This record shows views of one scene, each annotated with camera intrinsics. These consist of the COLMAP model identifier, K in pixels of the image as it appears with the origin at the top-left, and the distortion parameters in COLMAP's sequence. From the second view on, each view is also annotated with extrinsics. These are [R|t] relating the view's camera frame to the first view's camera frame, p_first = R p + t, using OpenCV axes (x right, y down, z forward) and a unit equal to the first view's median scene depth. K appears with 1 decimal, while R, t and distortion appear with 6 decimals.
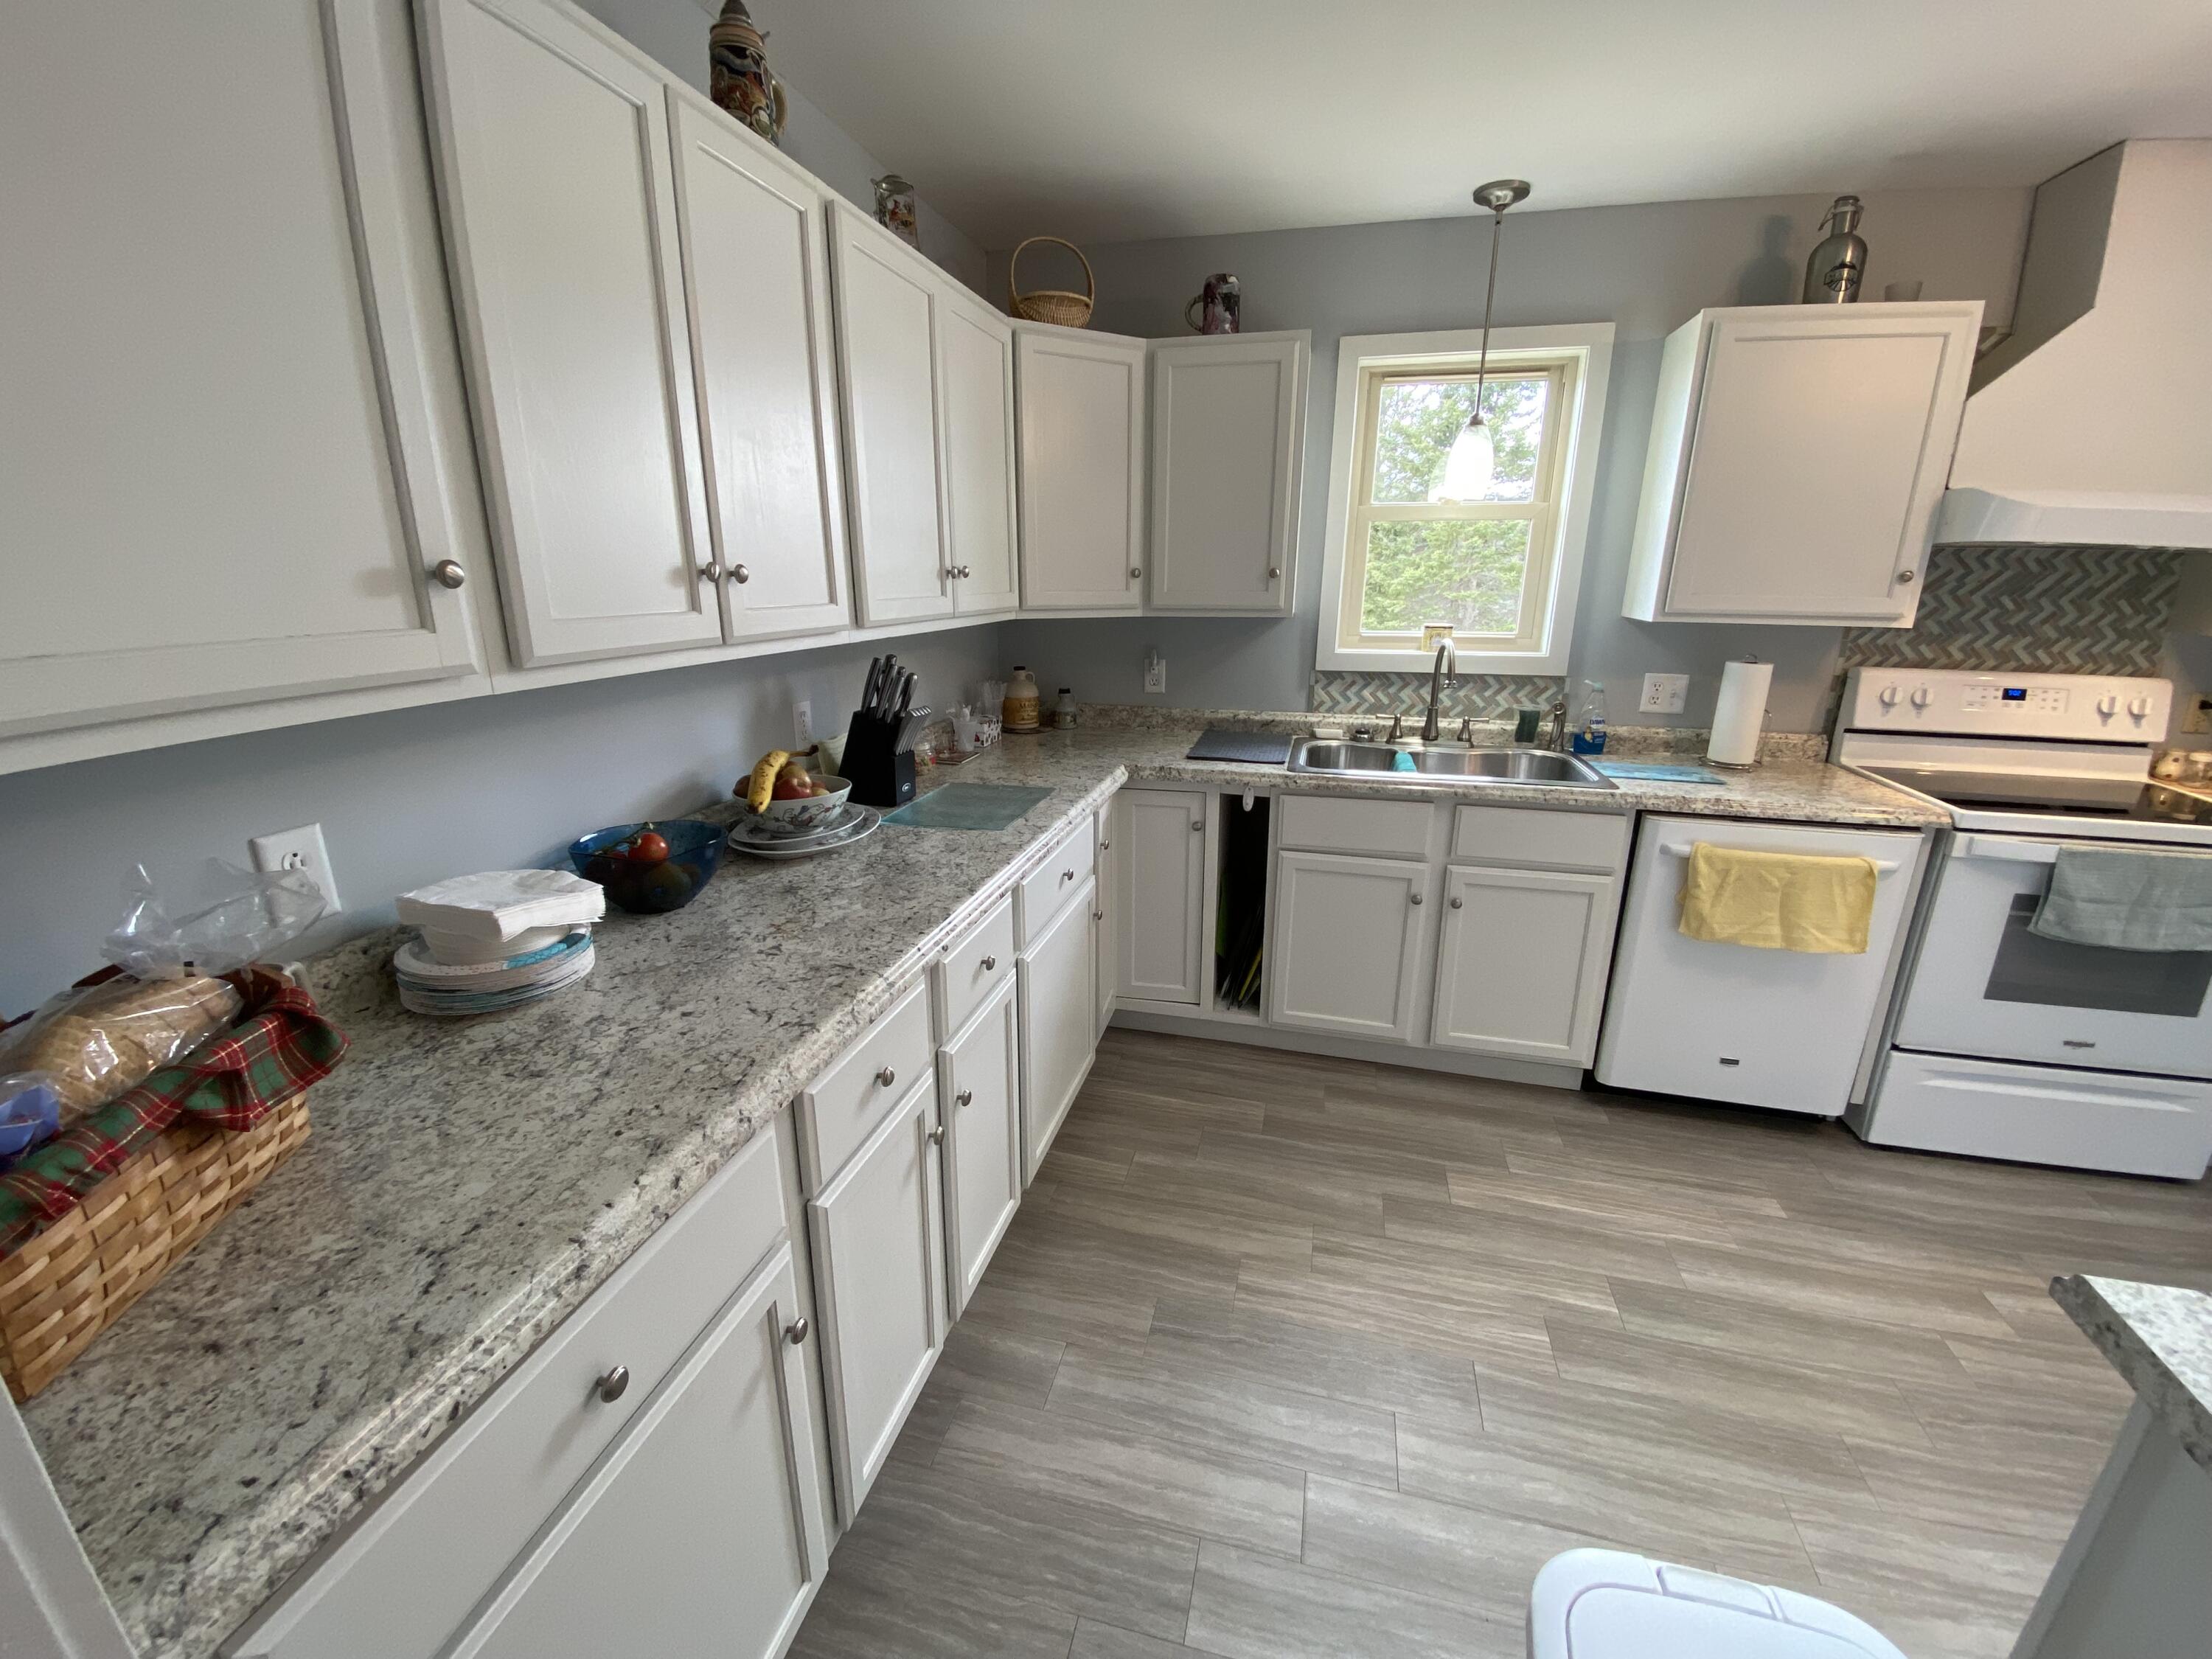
lens RADIAL K [[897.5, 0, 1111.1], [0, 897.5, 822.9], [0, 0, 1]] dist [0.000381, -0.014301]
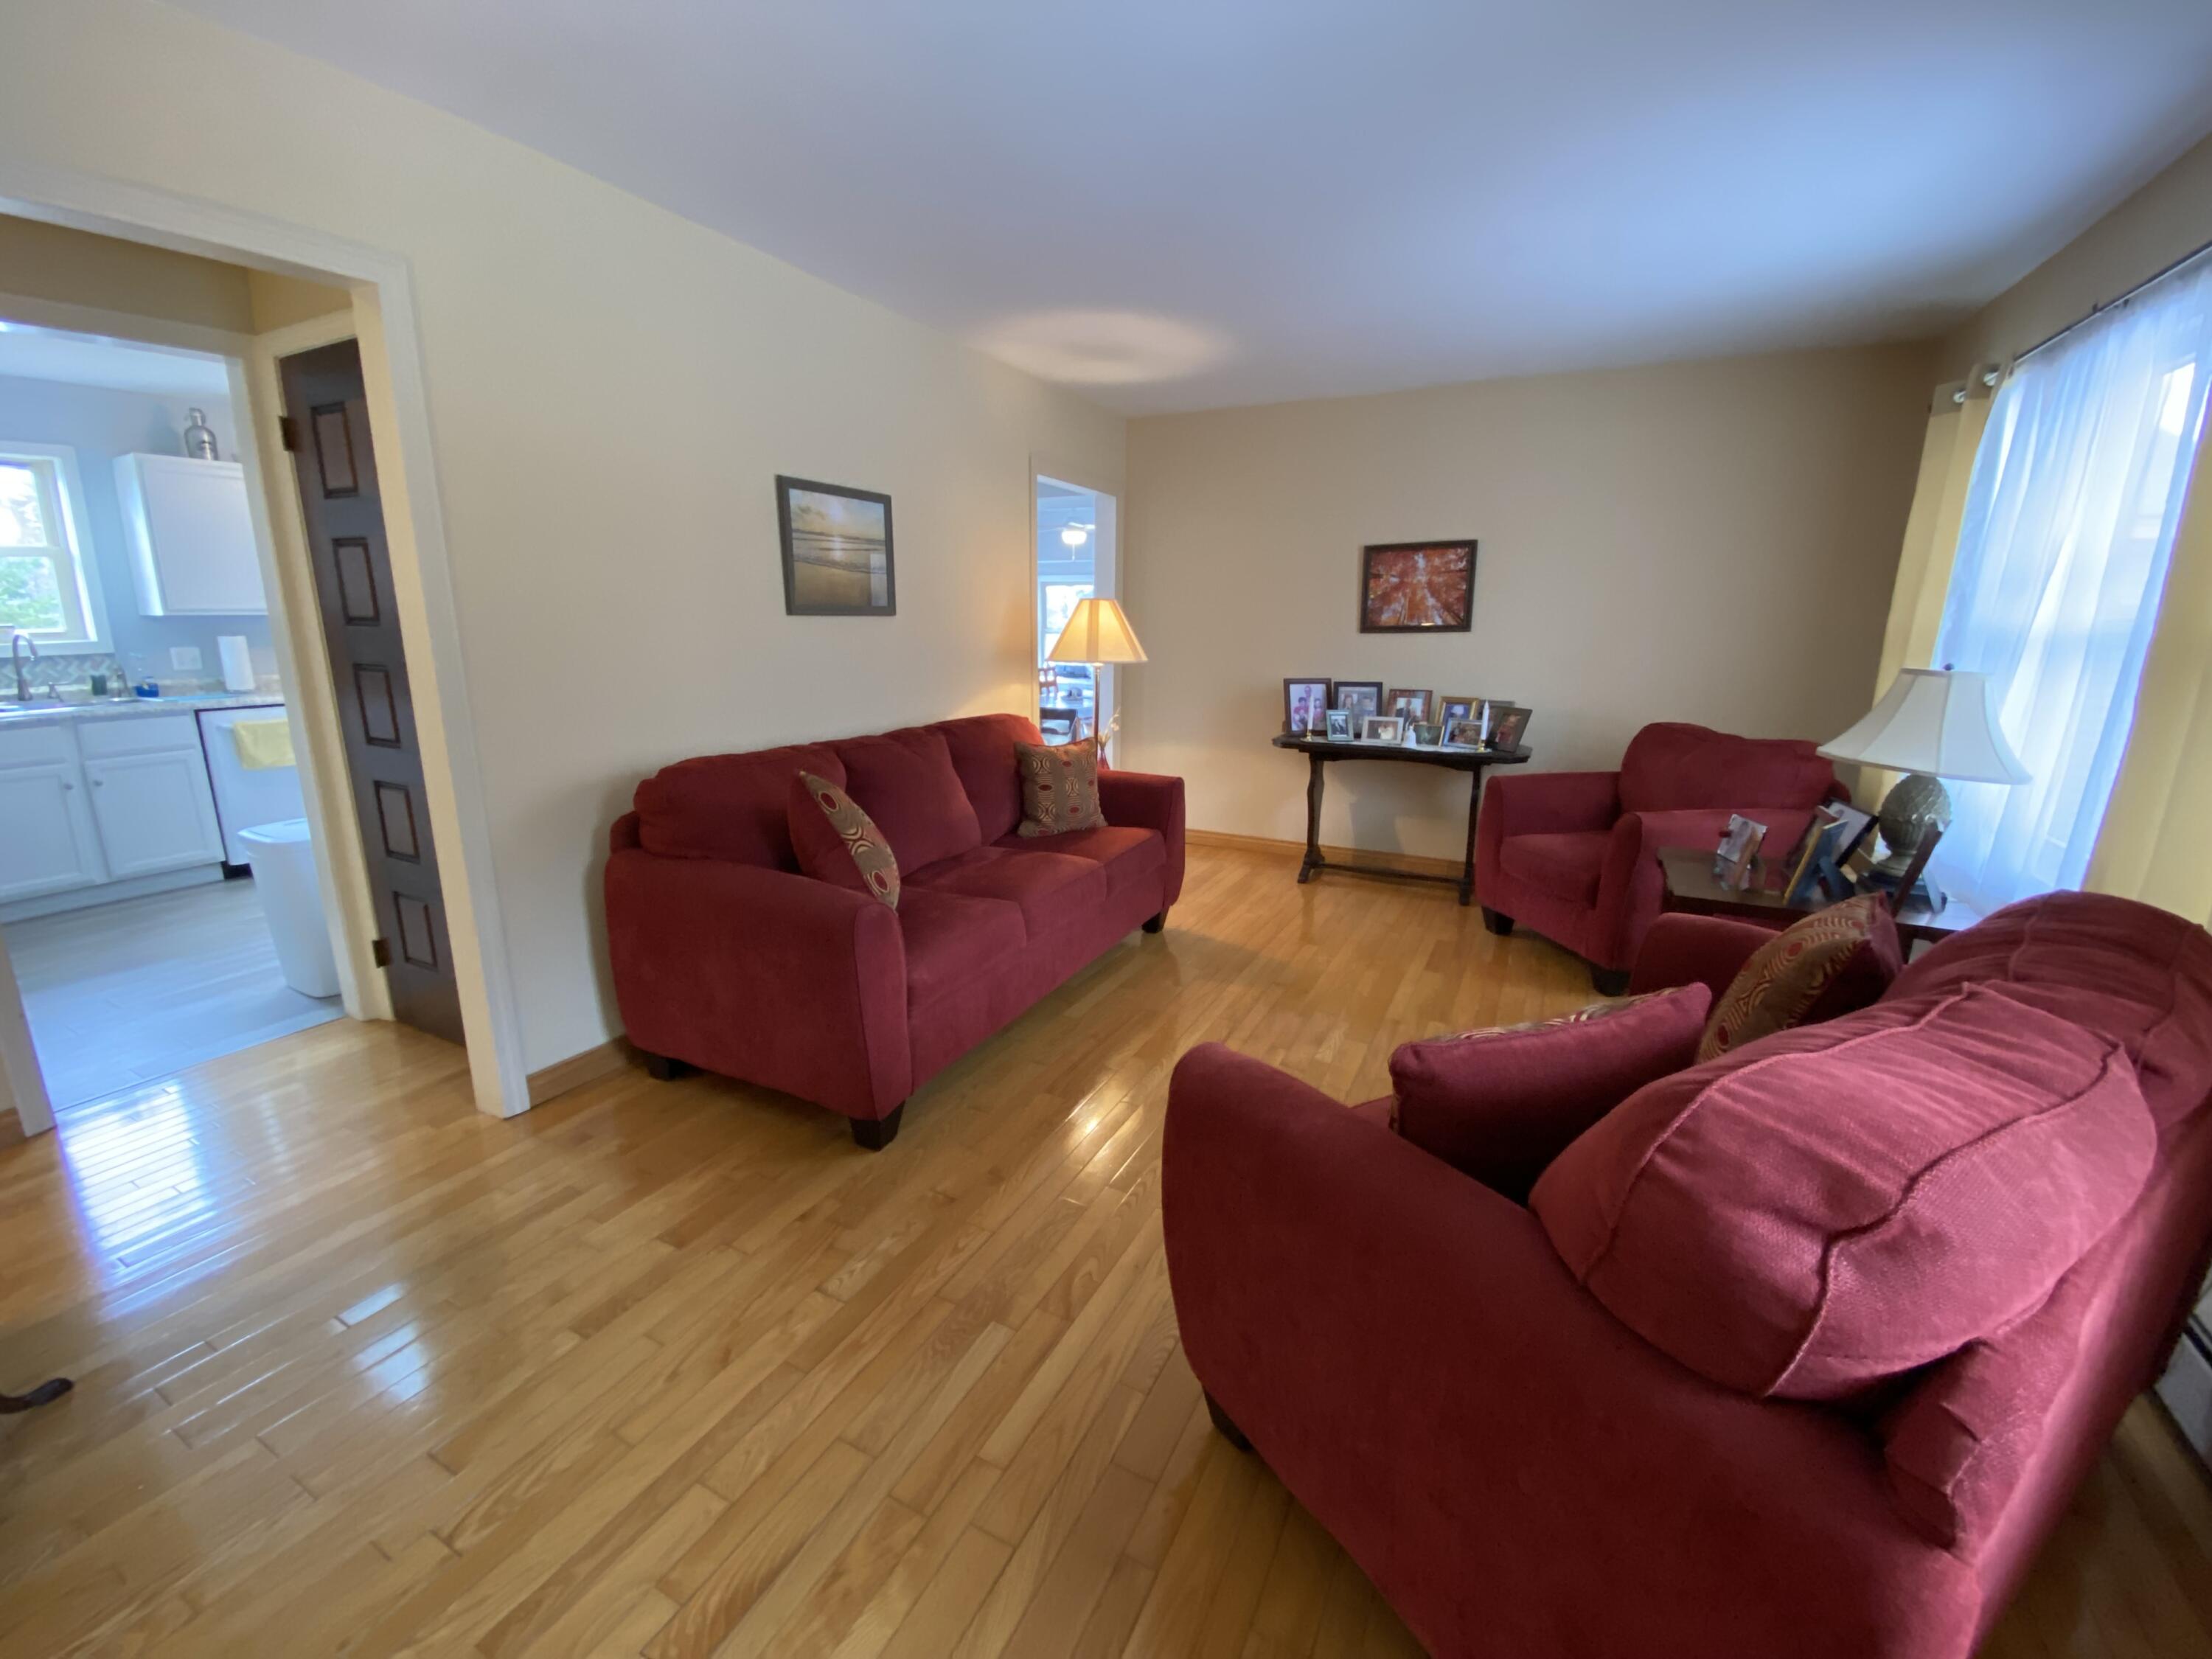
lens RADIAL K [[897.5, 0, 1111.1], [0, 897.5, 822.9], [0, 0, 1]] dist [0.000381, -0.014301]
pose [[0.211575, -0.234579, 0.948793, -0.719958], [0.260961, 0.949085, 0.176458, 0.335756], [-0.941879, 0.210264, 0.262019, -1.099267]]
